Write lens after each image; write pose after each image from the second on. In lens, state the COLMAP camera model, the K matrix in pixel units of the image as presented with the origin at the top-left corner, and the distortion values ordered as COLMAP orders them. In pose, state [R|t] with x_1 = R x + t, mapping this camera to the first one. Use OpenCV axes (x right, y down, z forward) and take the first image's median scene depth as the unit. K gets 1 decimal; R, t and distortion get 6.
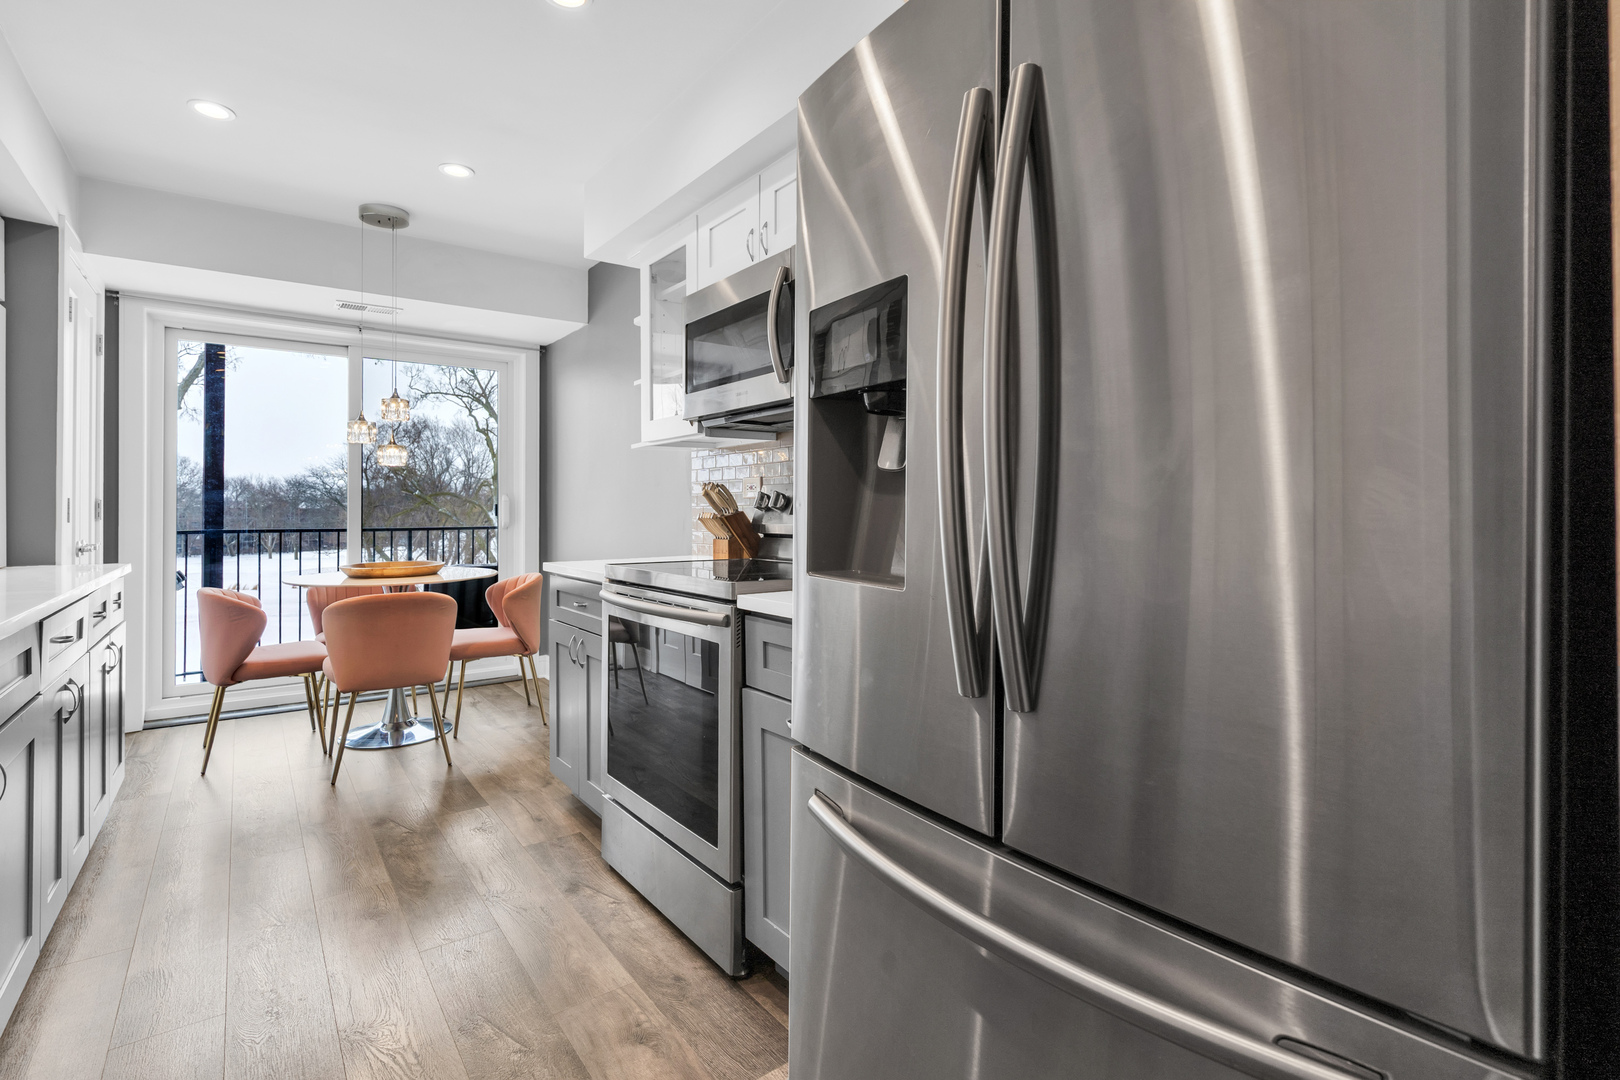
lens RADIAL K [[756.6, 0, 810.6], [0, 756.6, 492.8], [0, 0, 1]] dist [-0.002270, 0.001408]
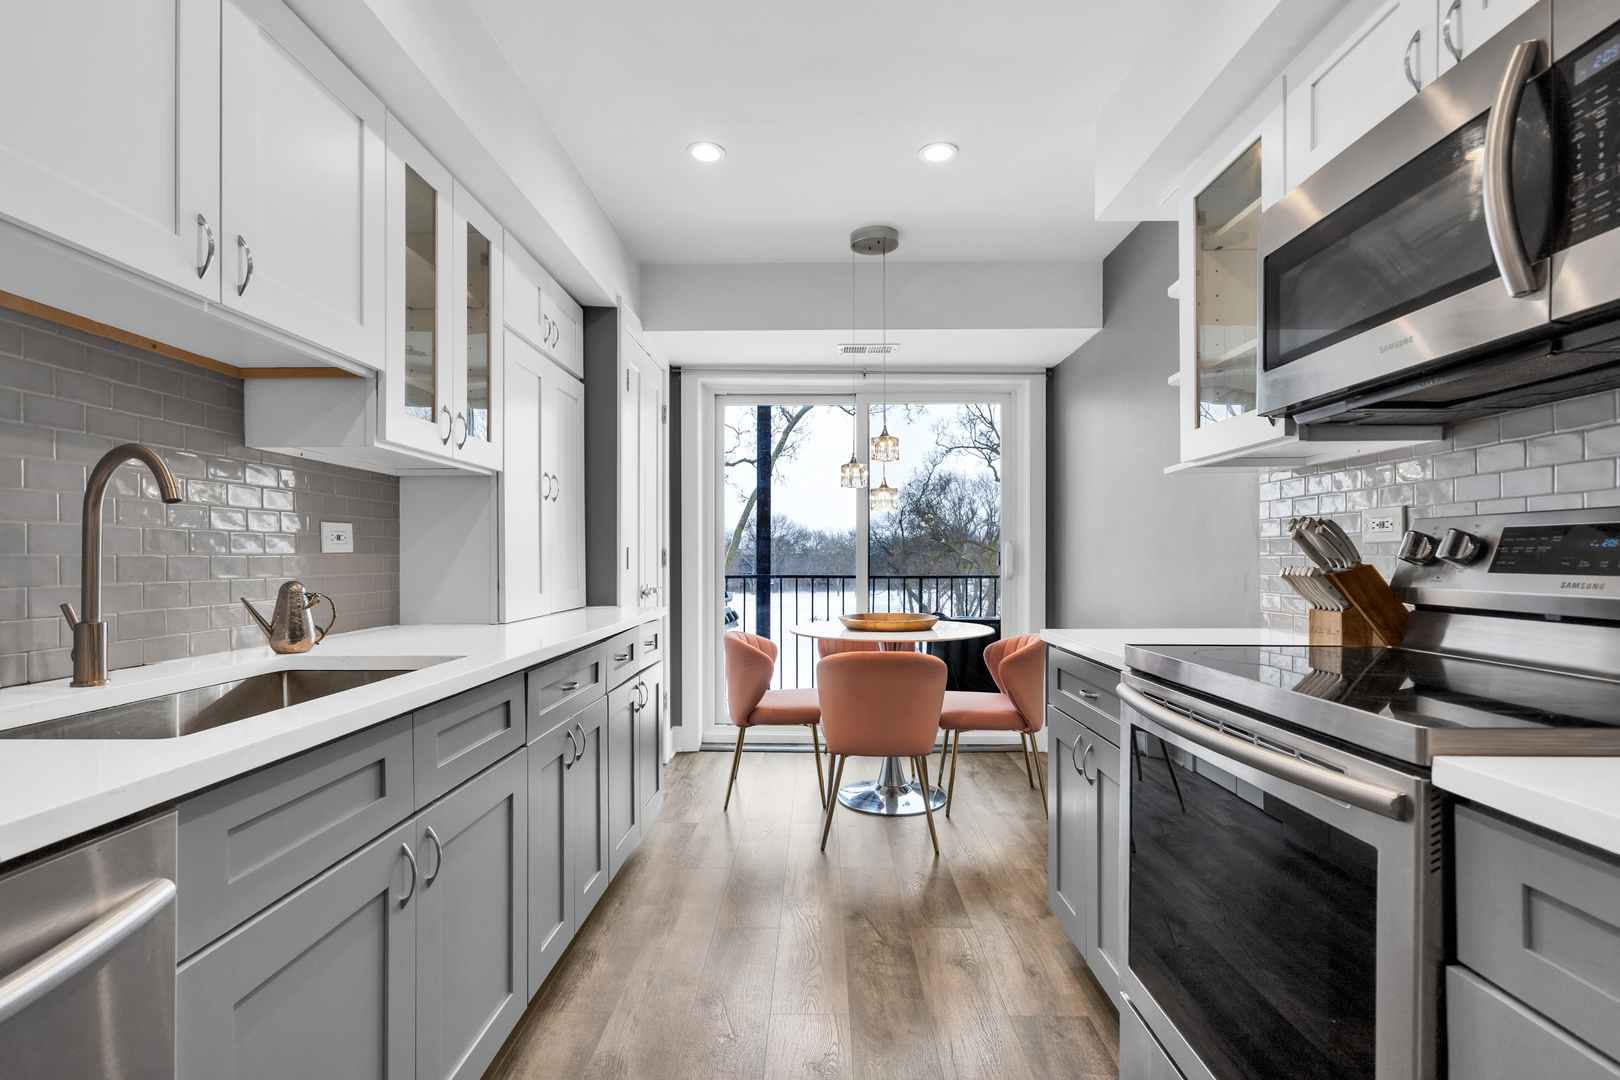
lens RADIAL K [[756.6, 0, 803.5], [0, 756.6, 563.8], [0, 0, 1]] dist [-0.002270, 0.001408]
pose [[0.785294, 0.008910, -0.619058, -0.057368], [0.010673, 0.999553, 0.027926, 0.001997], [0.619031, -0.028537, 0.784848, 0.211119]]
